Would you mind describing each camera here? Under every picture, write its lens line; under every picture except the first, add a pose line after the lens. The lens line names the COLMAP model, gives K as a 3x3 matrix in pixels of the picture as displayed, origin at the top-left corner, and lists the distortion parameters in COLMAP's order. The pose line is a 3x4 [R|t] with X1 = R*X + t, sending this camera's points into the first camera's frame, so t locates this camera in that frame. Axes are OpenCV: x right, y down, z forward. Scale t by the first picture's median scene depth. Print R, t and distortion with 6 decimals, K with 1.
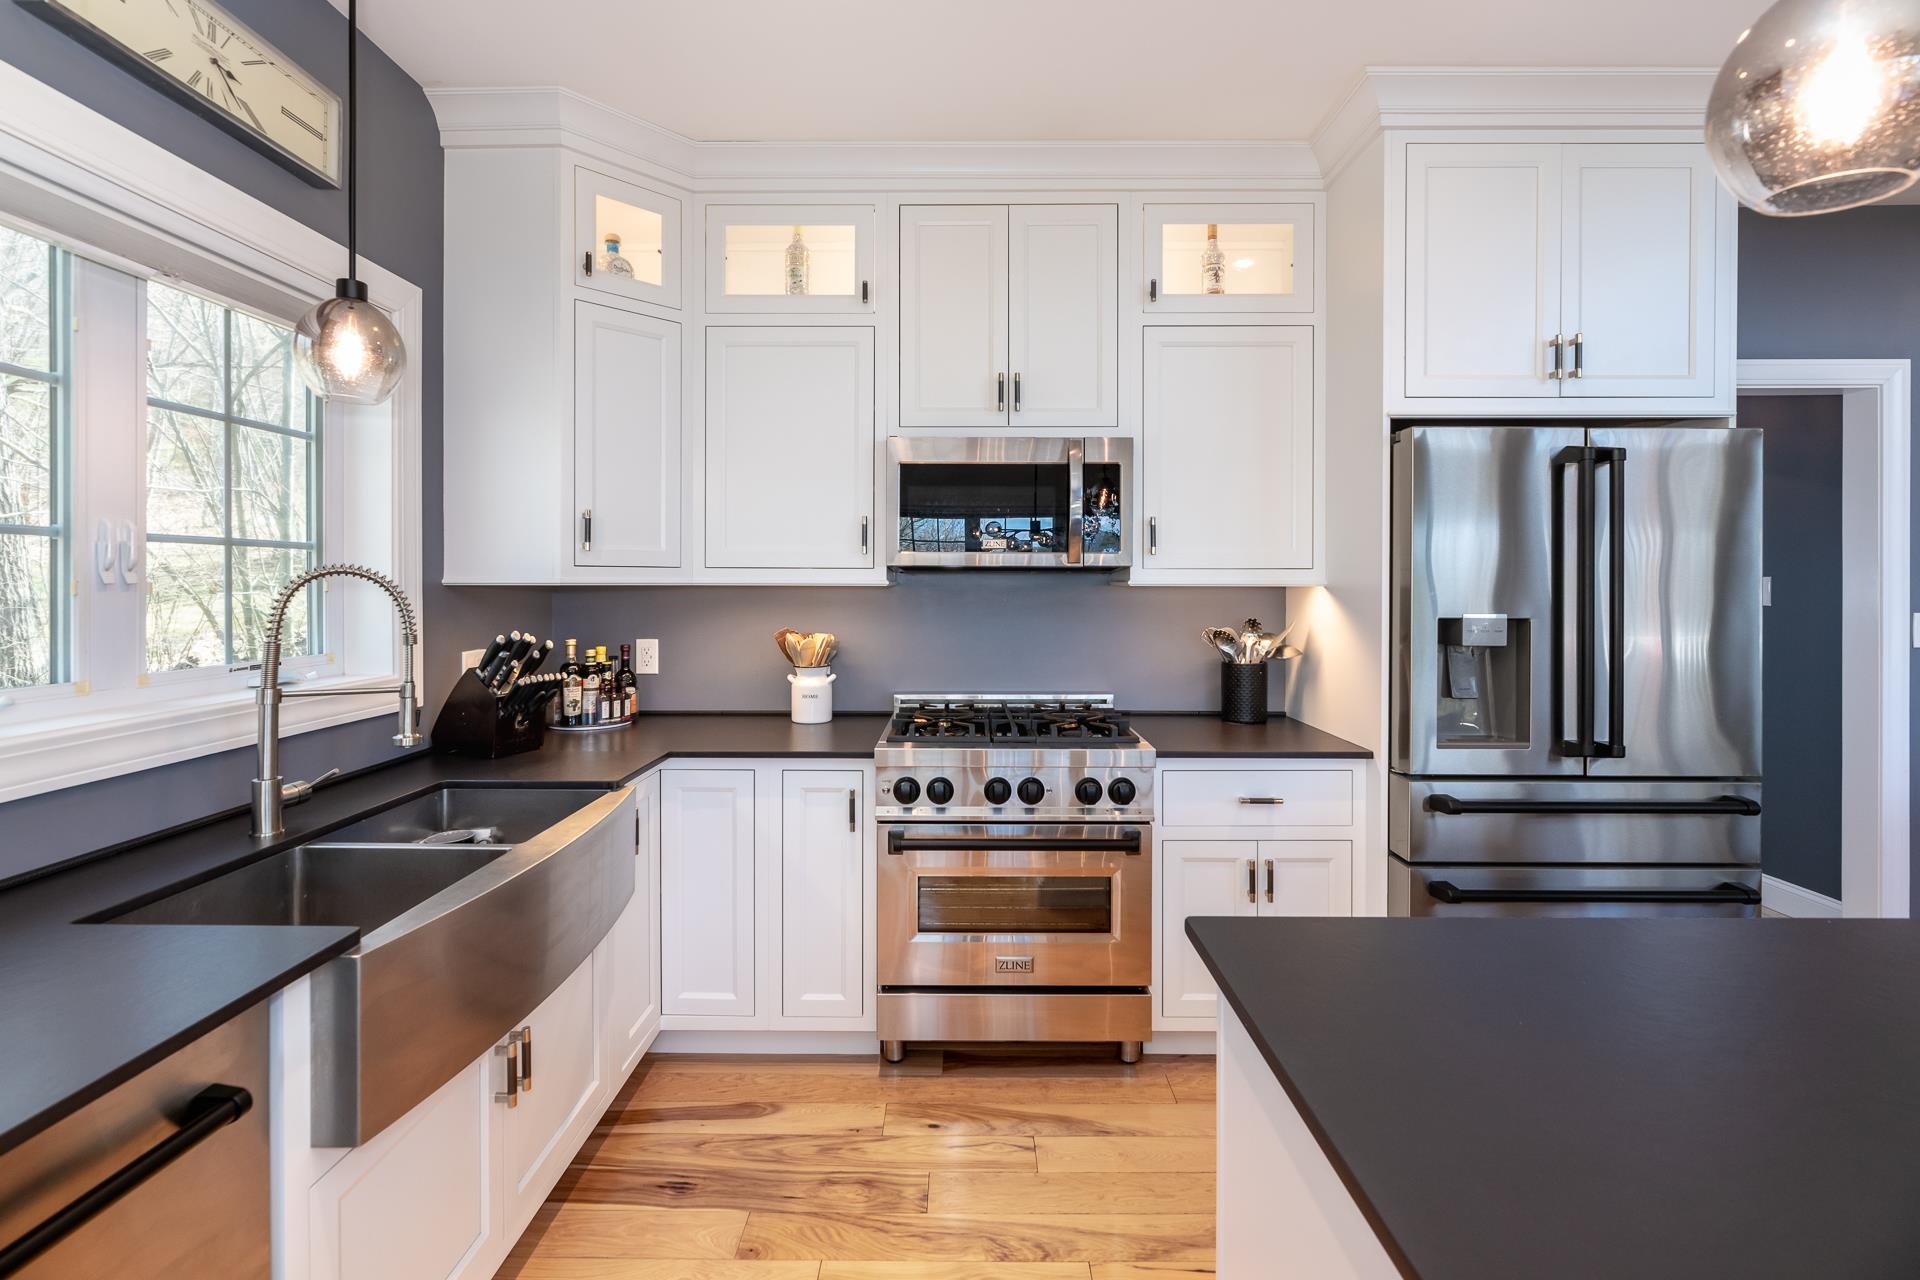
lens RADIAL K [[840.7, 0, 955.1], [0, 840.7, 586.8], [0, 0, 1]] dist [-0.000789, 0.000429]
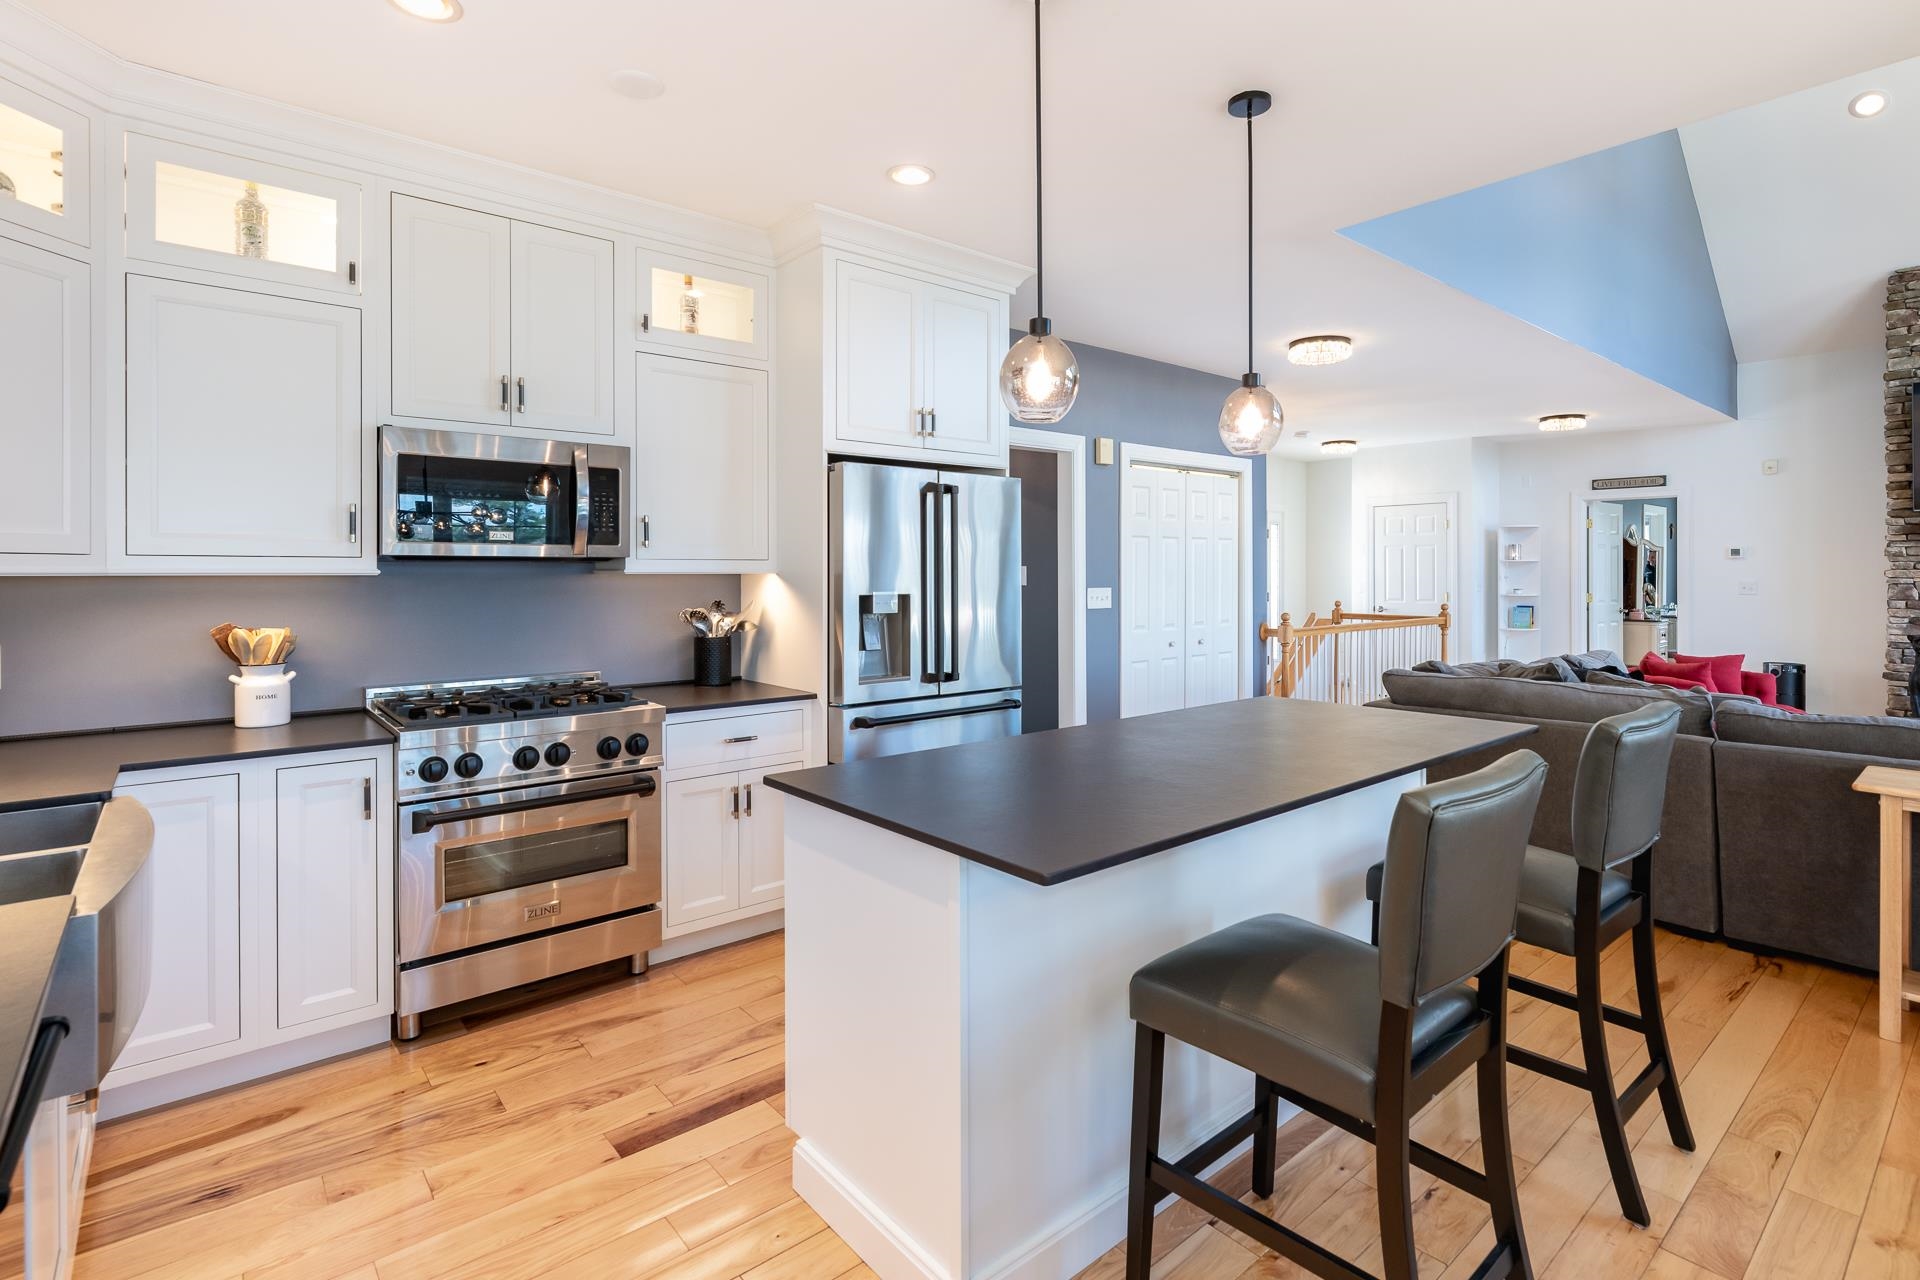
lens RADIAL K [[948.5, 0, 951.5], [0, 948.5, 569.1], [0, 0, 1]] dist [0.039038, 0.000081]
pose [[0.772714, -0.001633, 0.634753, -0.311428], [0.005115, 0.999980, -0.003654, -0.000984], [-0.634734, 0.006070, 0.772707, -0.334704]]
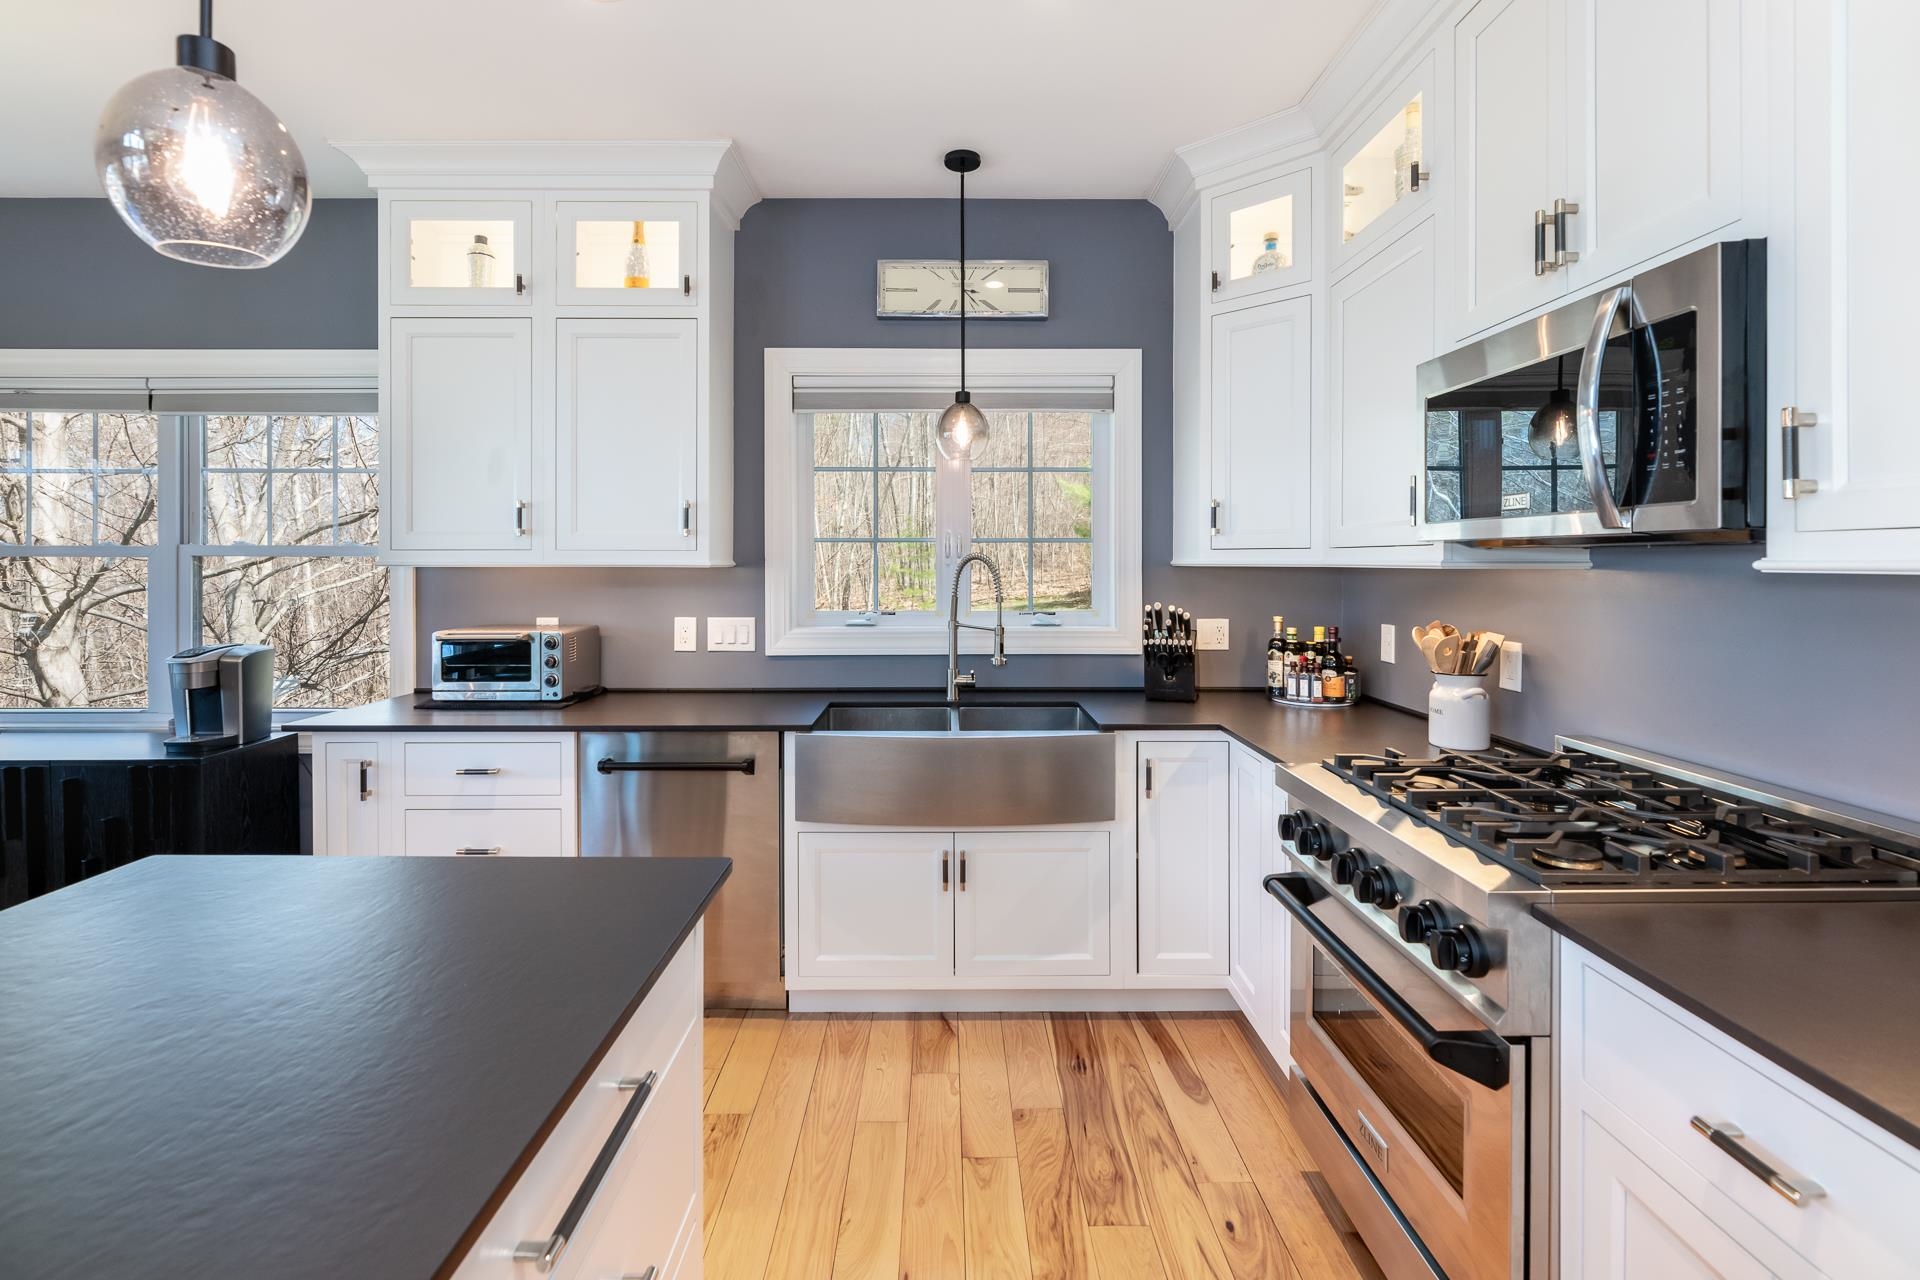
lens RADIAL K [[867.4, 0, 957.7], [0, 867.4, 568.7], [0, 0, 1]] dist [0.000151, 0.000134]
pose [[0.021090, 0.008036, -0.999745, 0.717492], [0.000120, 0.999968, 0.008040, -0.008621], [0.999778, -0.000289, 0.021089, 0.630245]]
